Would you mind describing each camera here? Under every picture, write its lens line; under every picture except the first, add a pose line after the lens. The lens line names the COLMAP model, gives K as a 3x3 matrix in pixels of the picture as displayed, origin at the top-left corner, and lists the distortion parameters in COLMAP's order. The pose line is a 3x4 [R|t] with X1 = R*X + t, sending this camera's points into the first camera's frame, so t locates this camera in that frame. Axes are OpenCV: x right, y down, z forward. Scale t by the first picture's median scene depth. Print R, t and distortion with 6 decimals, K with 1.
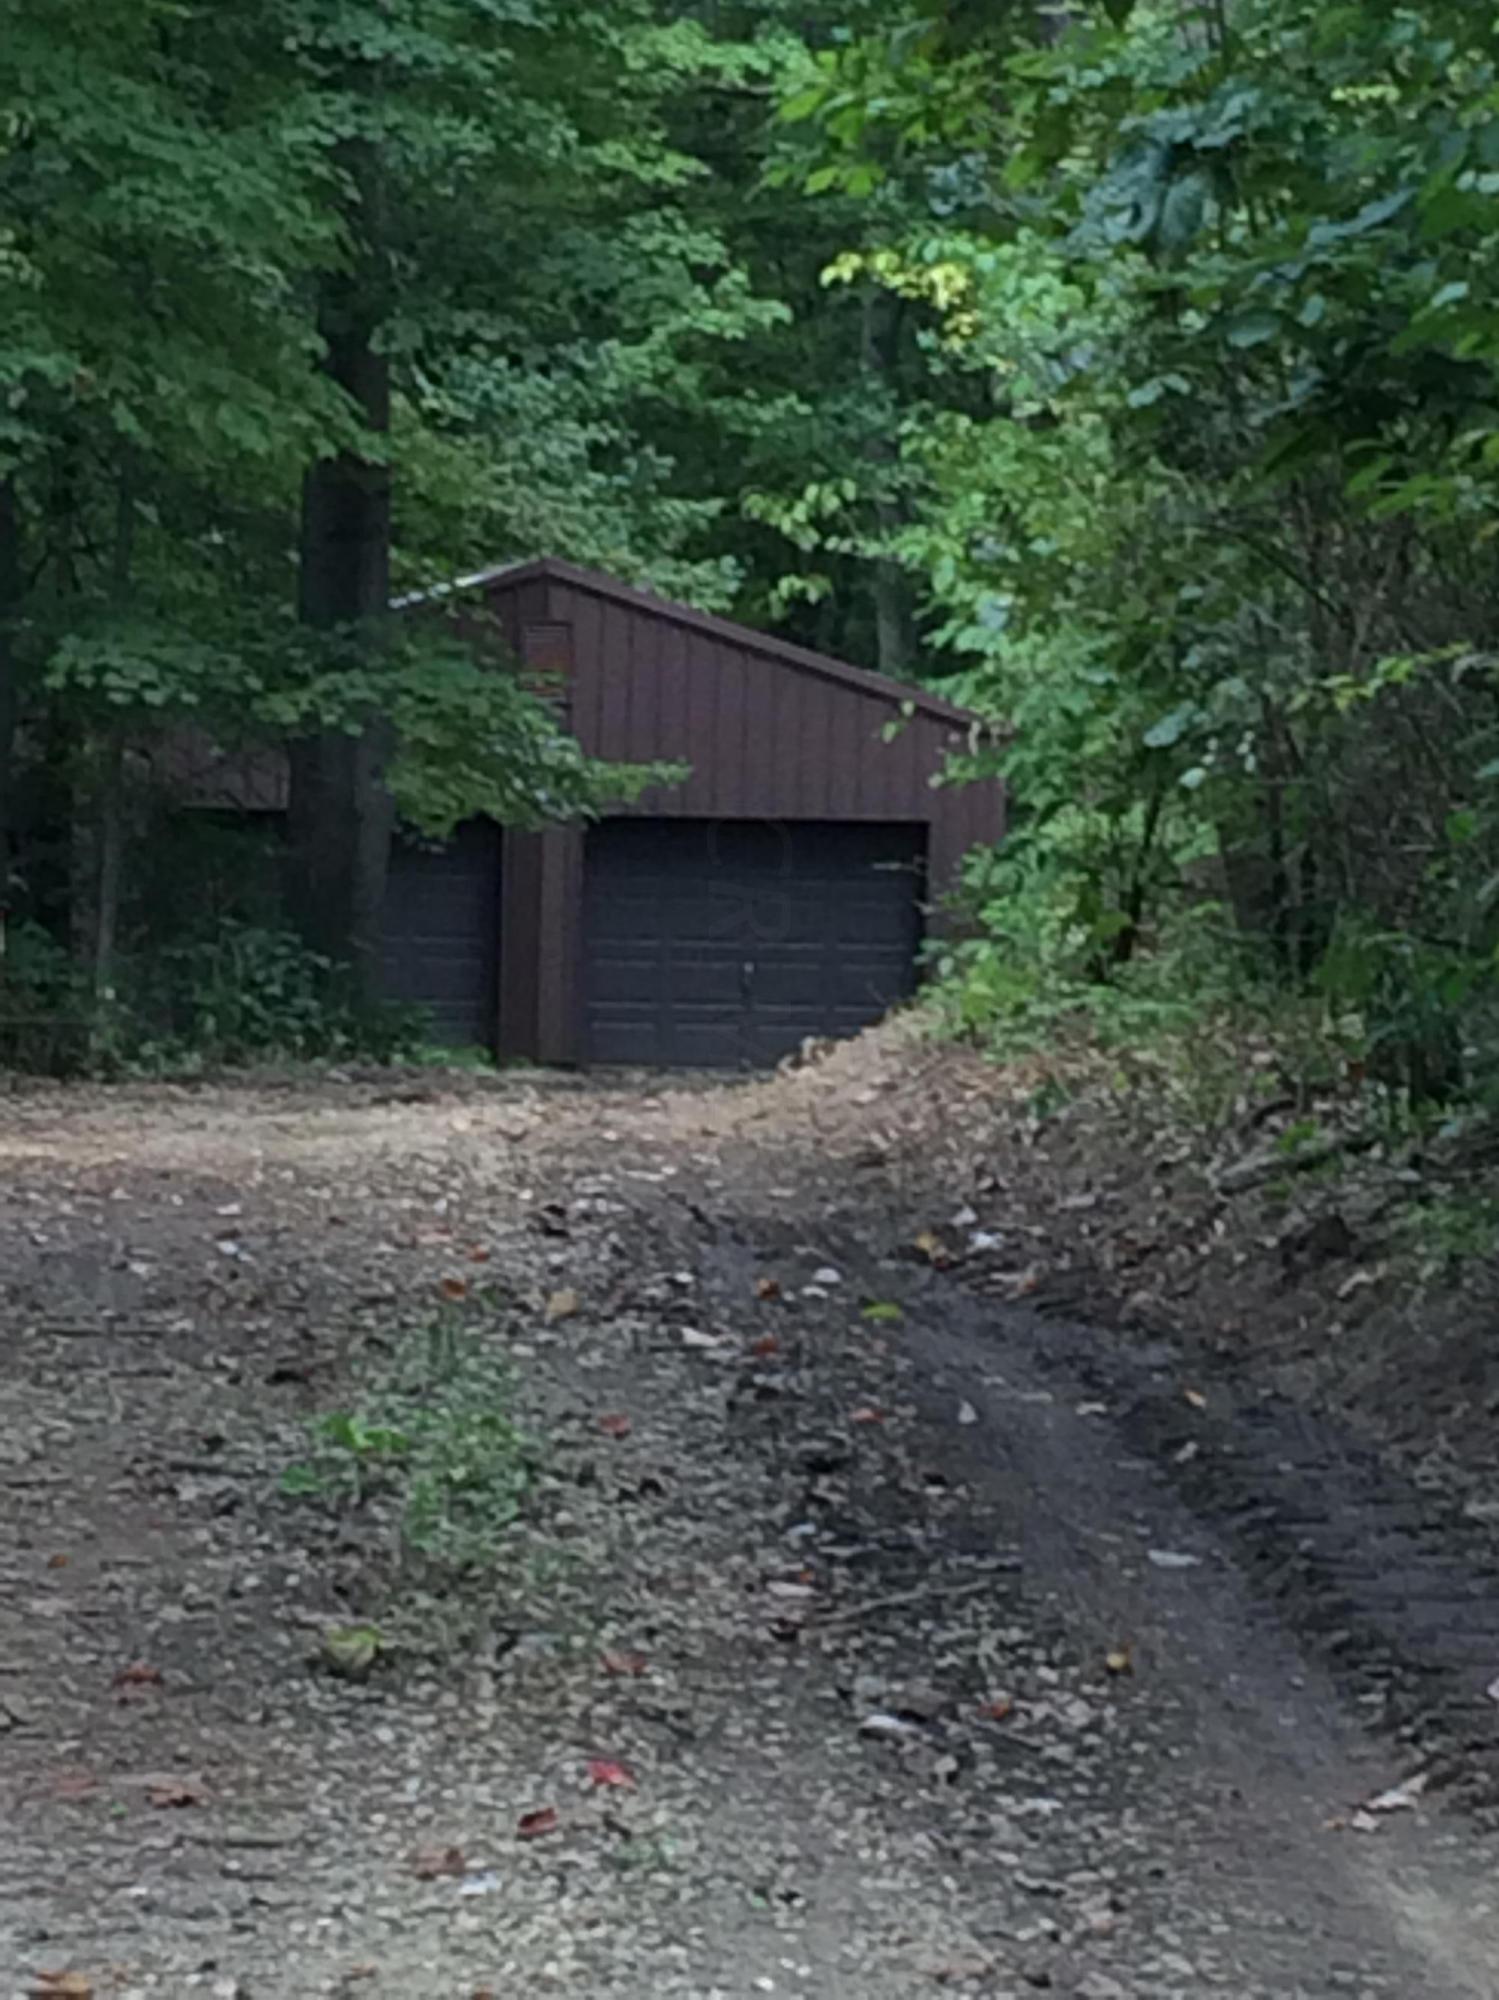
lens RADIAL K [[8735.1, 0, 749.3], [0, 8735.1, 999.9], [0, 0, 1]] dist [0.200571, 0.000000]
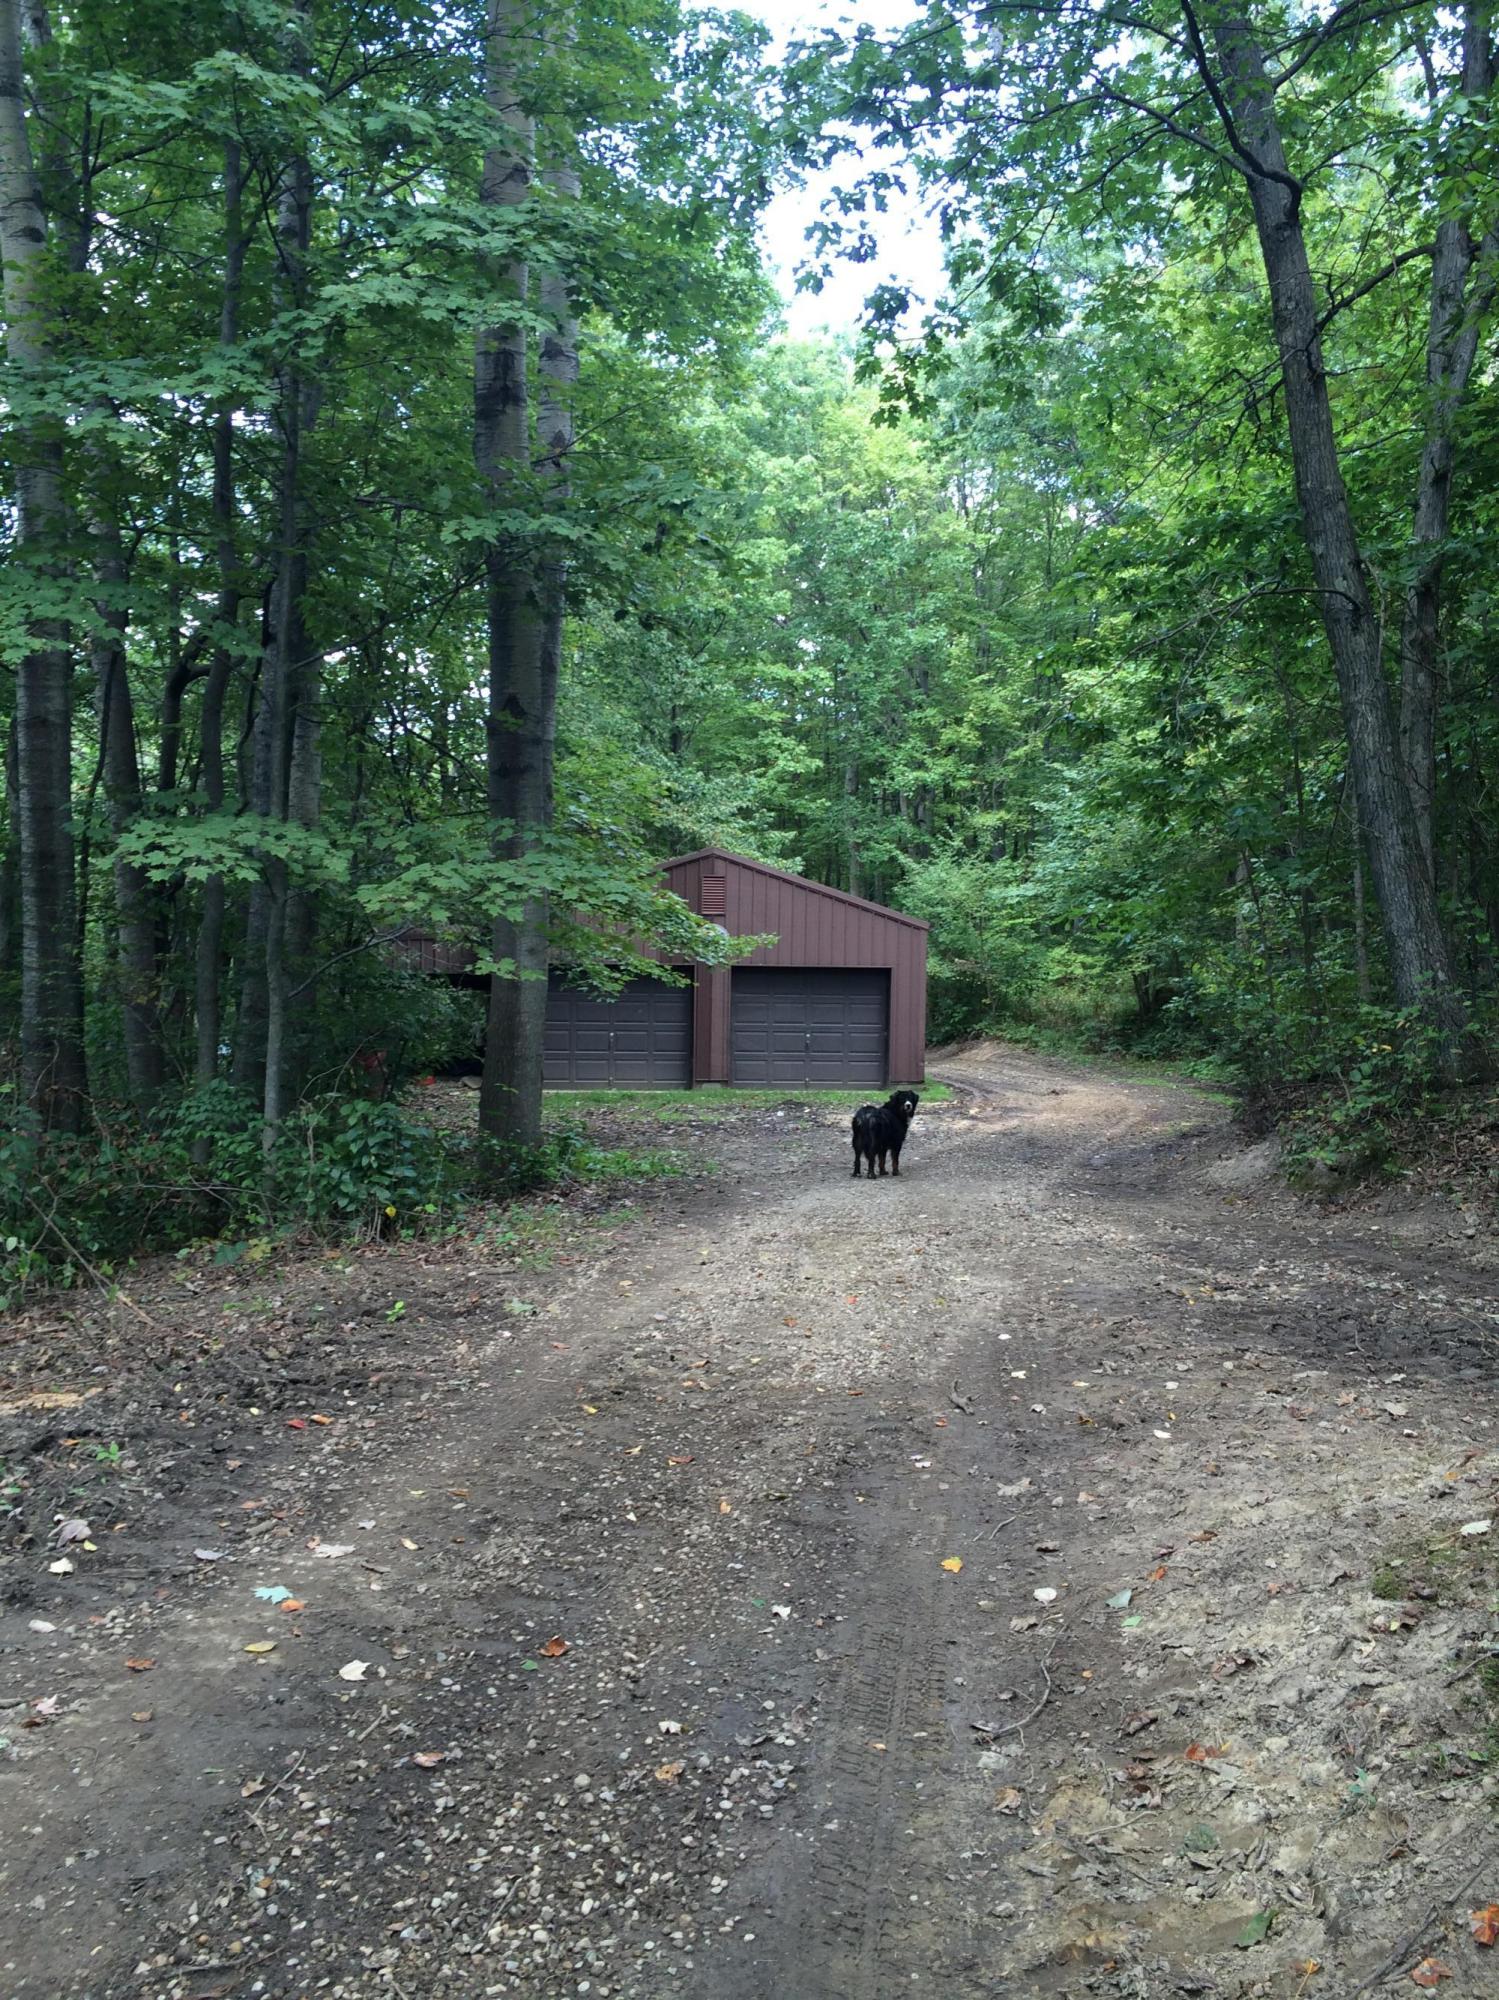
lens RADIAL K [[1740.0, 0, 749.4], [0, 1740.0, 995.6], [0, 0, 1]] dist [0.093924, -0.069352]
pose [[0.999466, -0.006614, -0.032011, -0.000860], [0.006736, 0.999970, 0.003717, -0.014563], [0.031985, -0.003930, 0.999481, 0.530525]]
